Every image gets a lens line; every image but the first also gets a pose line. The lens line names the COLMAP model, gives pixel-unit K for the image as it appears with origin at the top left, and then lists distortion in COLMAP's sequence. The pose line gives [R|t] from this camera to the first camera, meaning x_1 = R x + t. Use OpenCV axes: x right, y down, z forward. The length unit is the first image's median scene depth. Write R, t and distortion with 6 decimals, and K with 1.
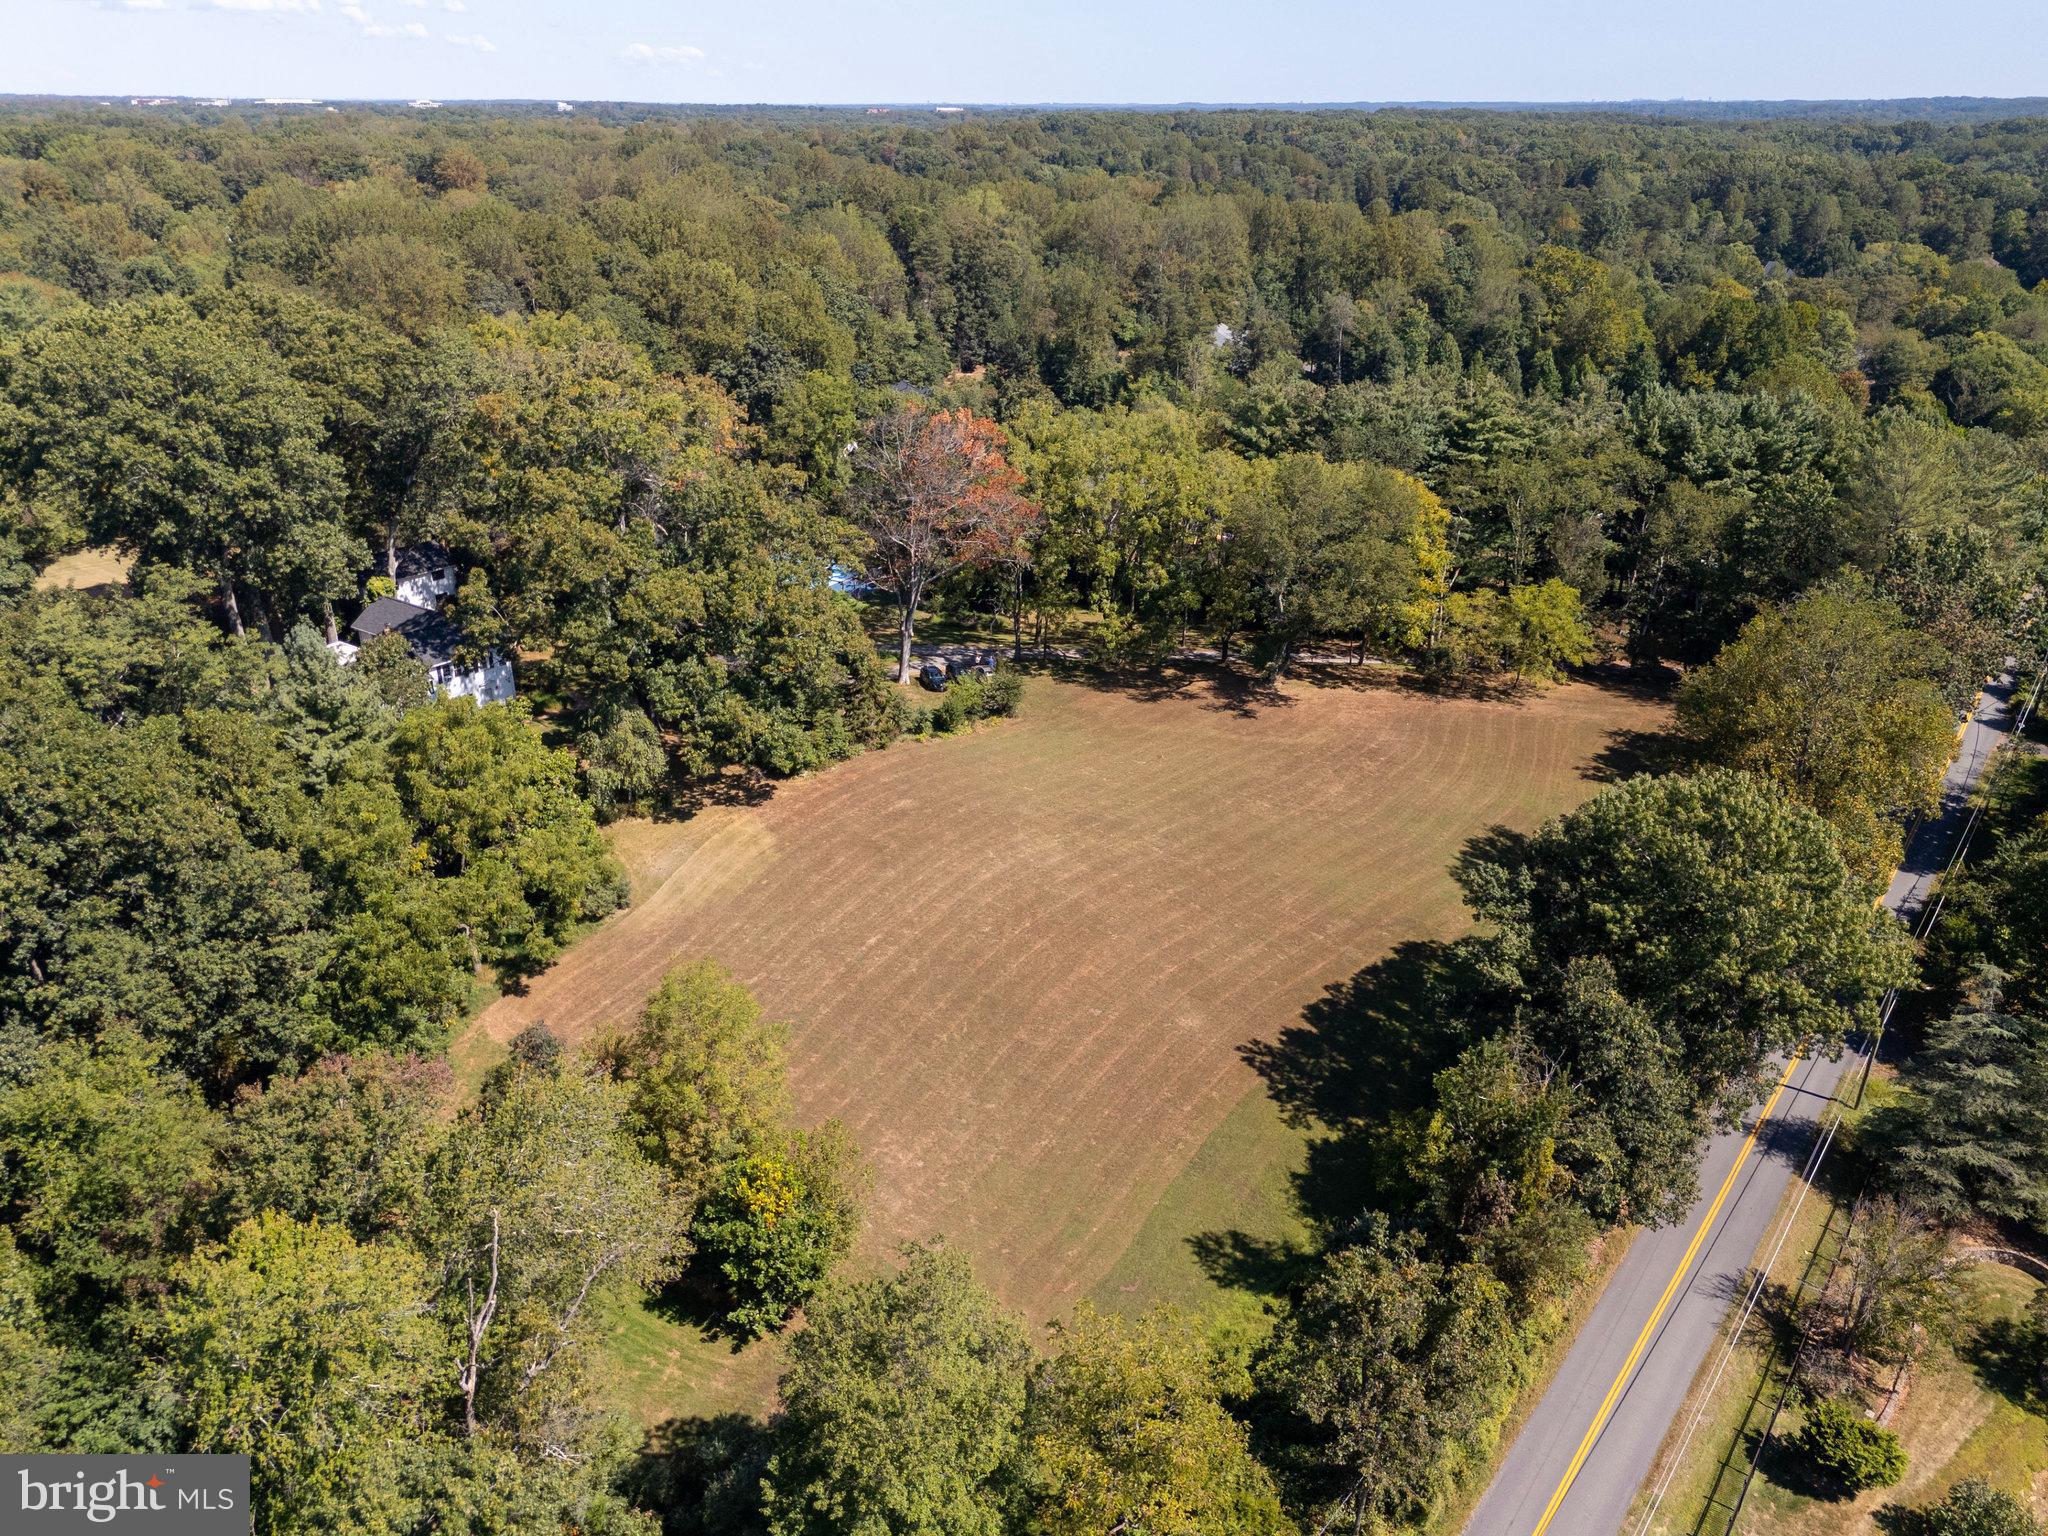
lens RADIAL K [[1545.5, 0, 1024.0], [0, 1545.5, 768.0], [0, 0, 1]] dist [0.066956, -0.052880]
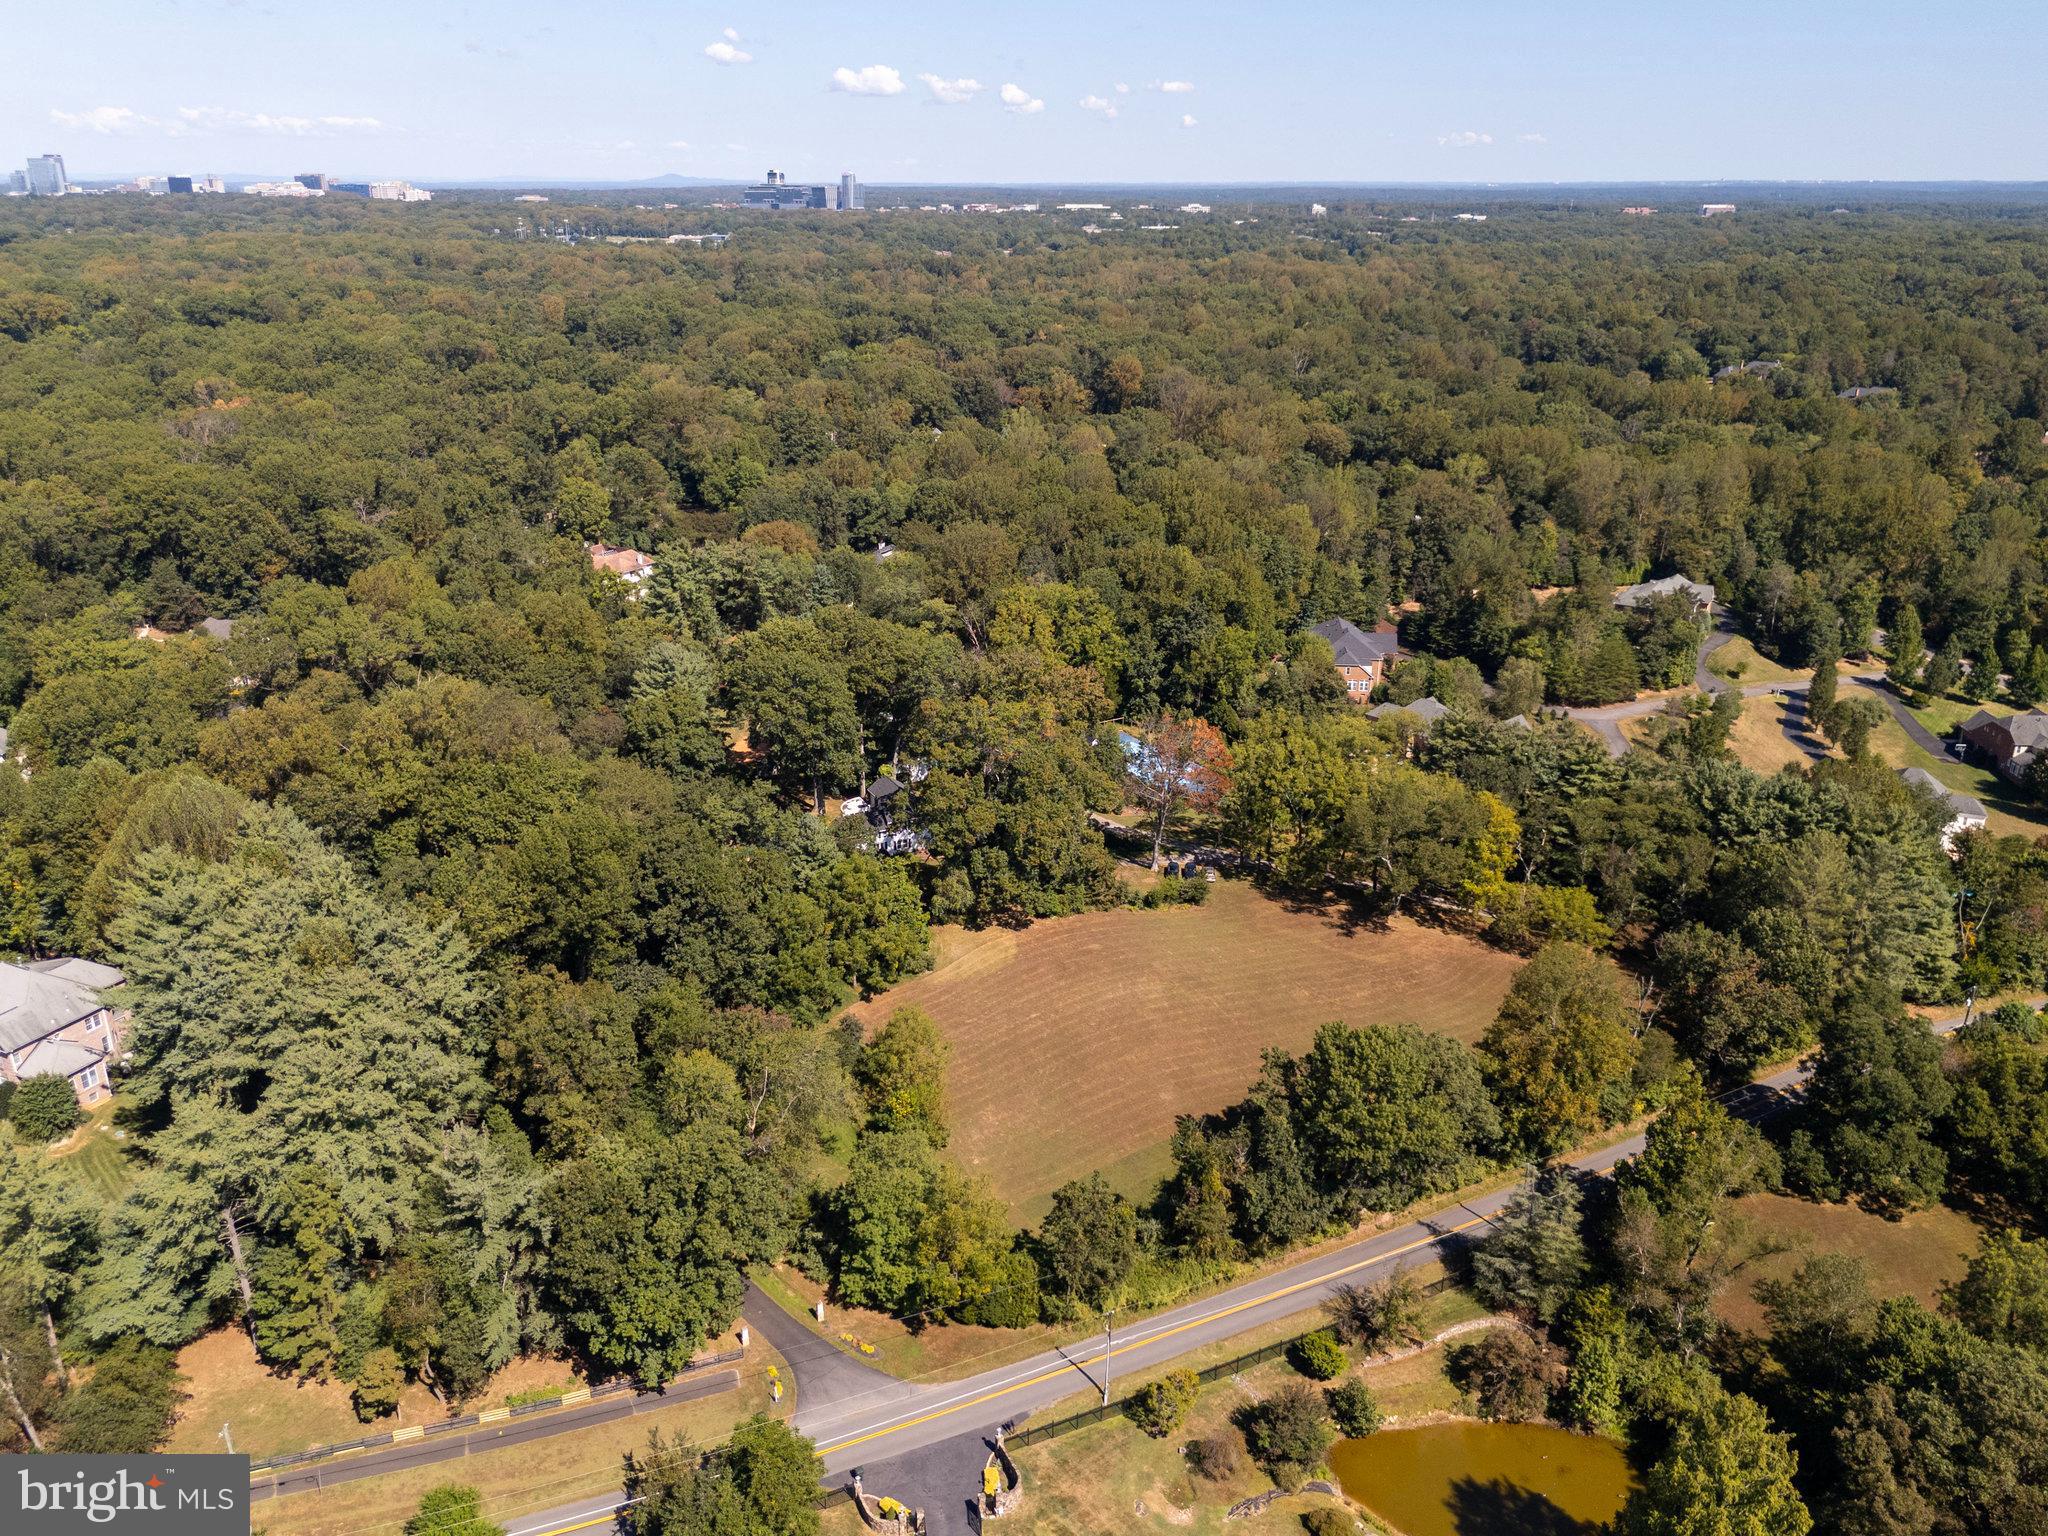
lens RADIAL K [[1545.5, 0, 1024.0], [0, 1545.5, 768.0], [0, 0, 1]] dist [0.066956, -0.052880]
pose [[0.897579, 0.165670, -0.408541, 0.597972], [-0.181550, 0.983382, -0.000094, -0.180213], [0.401737, 0.074255, 0.912740, -0.754967]]
